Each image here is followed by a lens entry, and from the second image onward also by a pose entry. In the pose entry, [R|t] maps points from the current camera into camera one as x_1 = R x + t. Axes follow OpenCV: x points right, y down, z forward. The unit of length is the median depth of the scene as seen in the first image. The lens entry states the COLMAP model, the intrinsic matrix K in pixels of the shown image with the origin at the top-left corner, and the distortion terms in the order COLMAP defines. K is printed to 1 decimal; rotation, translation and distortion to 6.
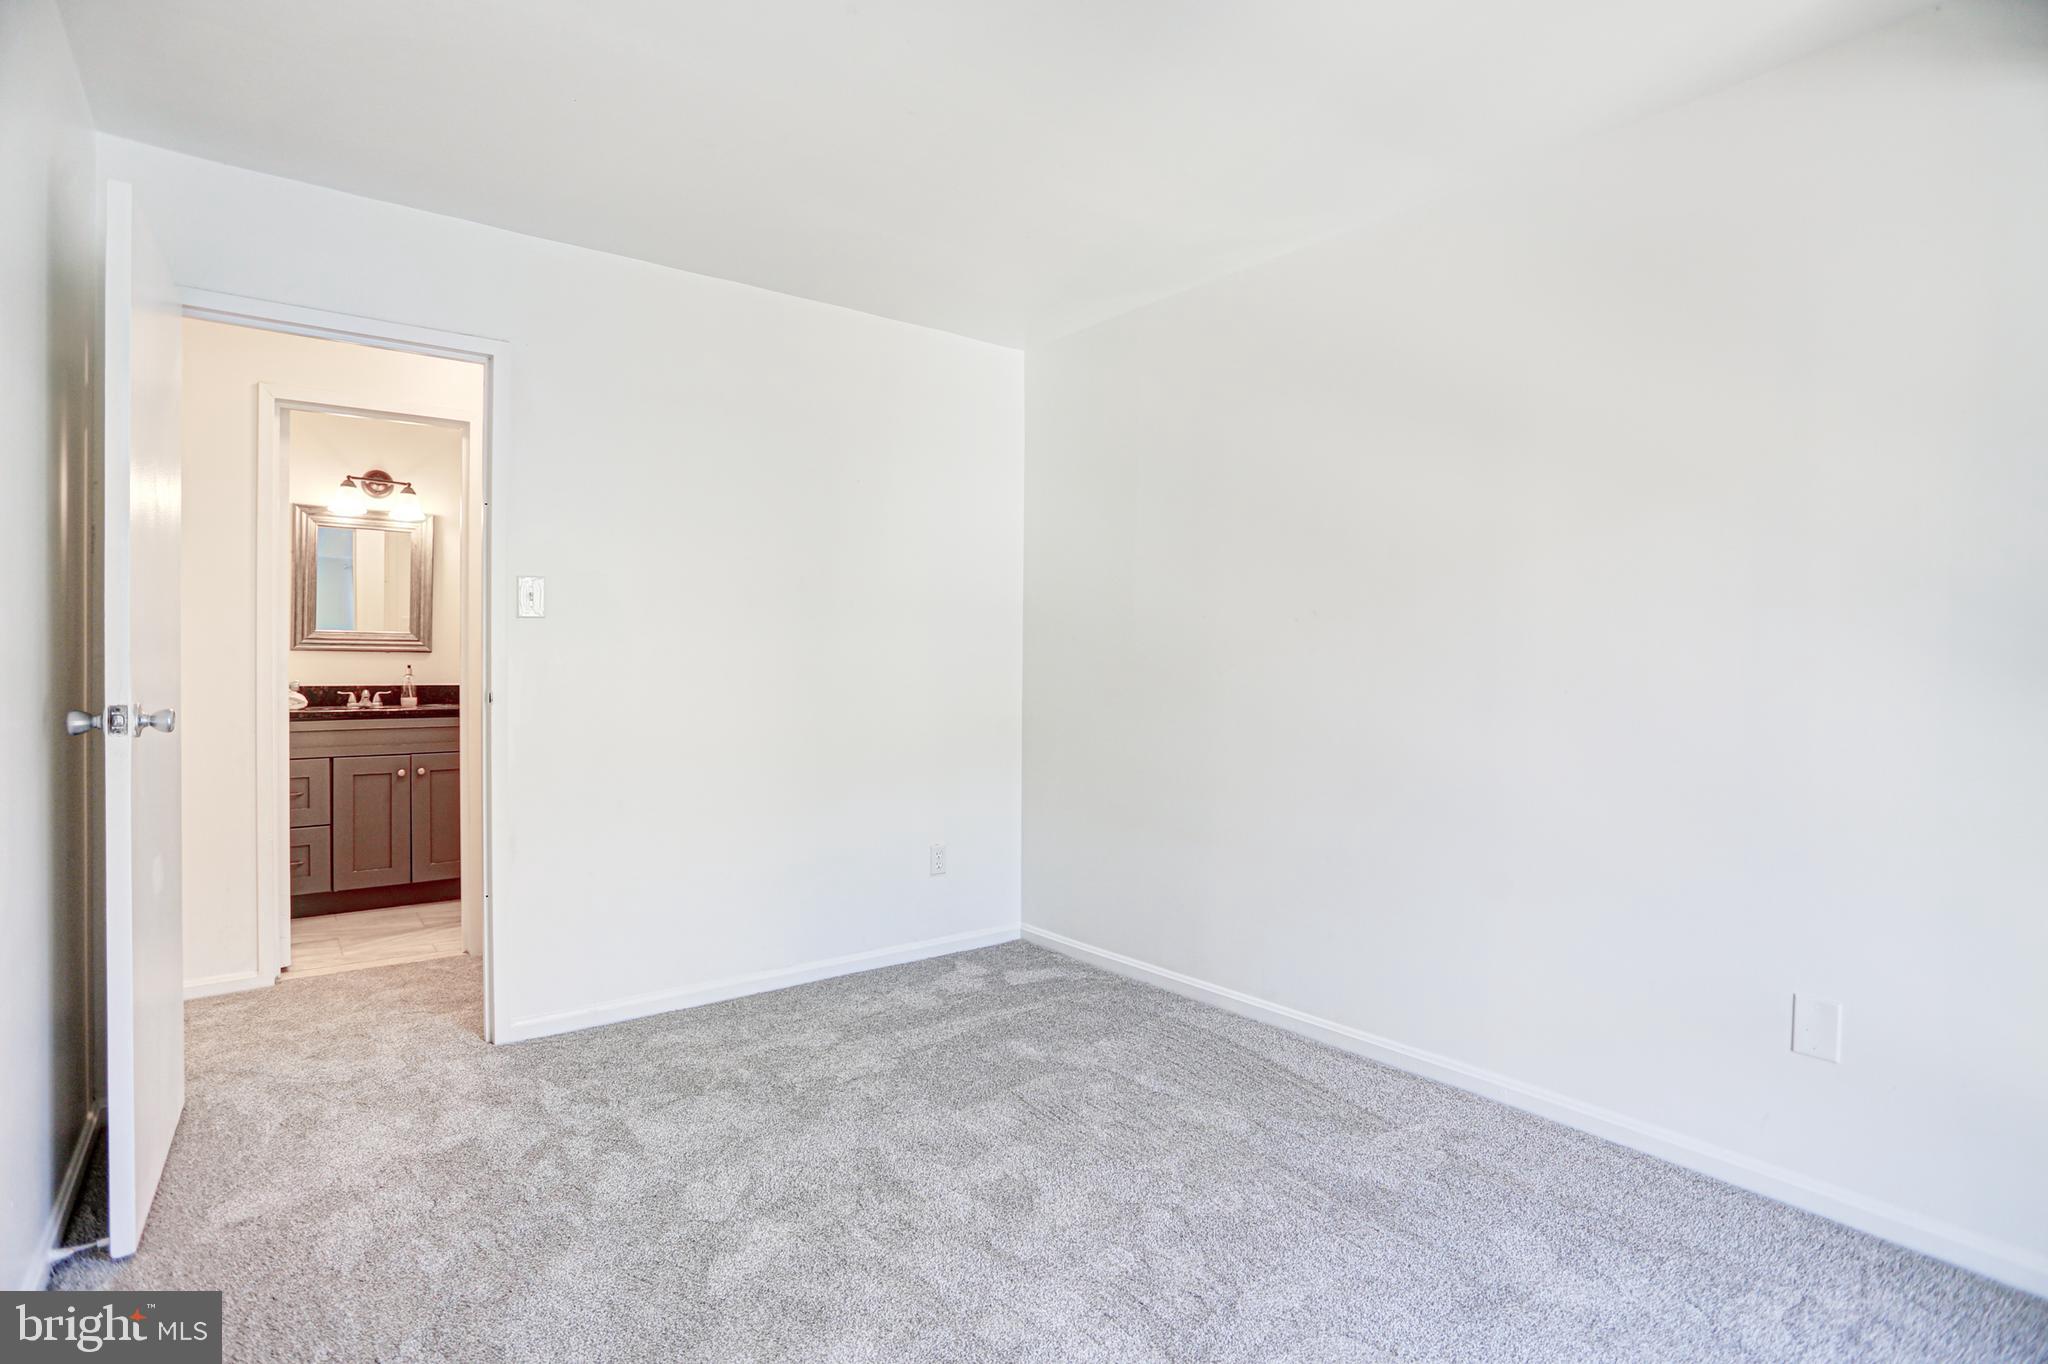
lens RADIAL K [[1007.4, 0, 1019.1], [0, 1007.4, 675.3], [0, 0, 1]] dist [-0.073374, 0.037936]
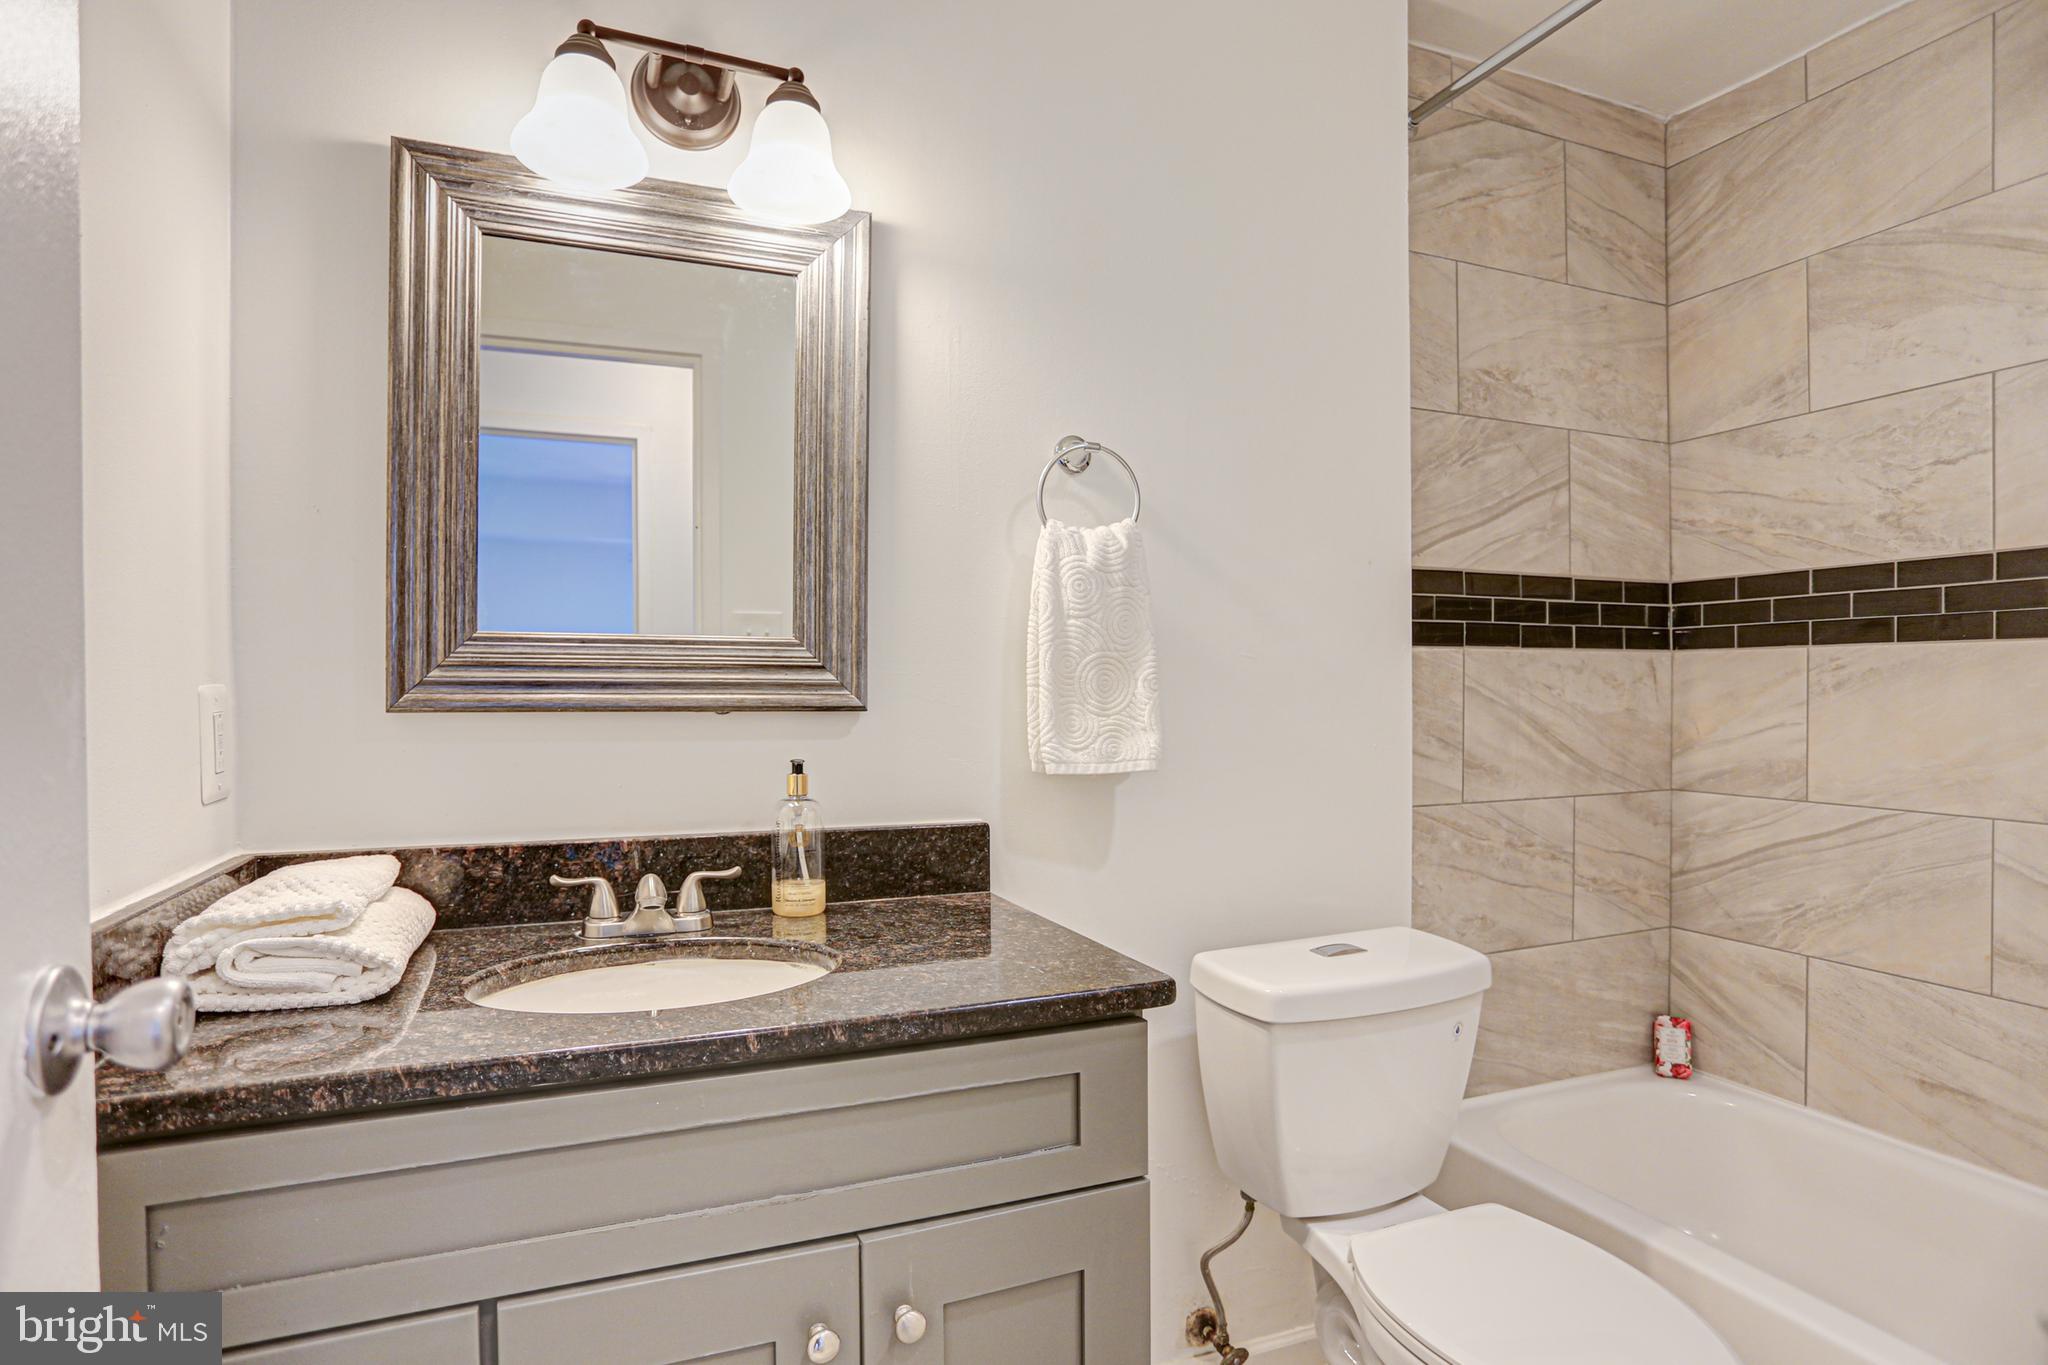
lens RADIAL K [[1105.4, 0, 1024.0], [0, 1105.4, 682.5], [0, 0, 1]] dist [-0.000101, 0.000093]
pose [[0.967636, -0.011713, -0.252078, -0.492581], [0.007400, 0.999810, -0.018052, -0.025712], [0.252242, 0.015602, 0.967538, 0.736724]]
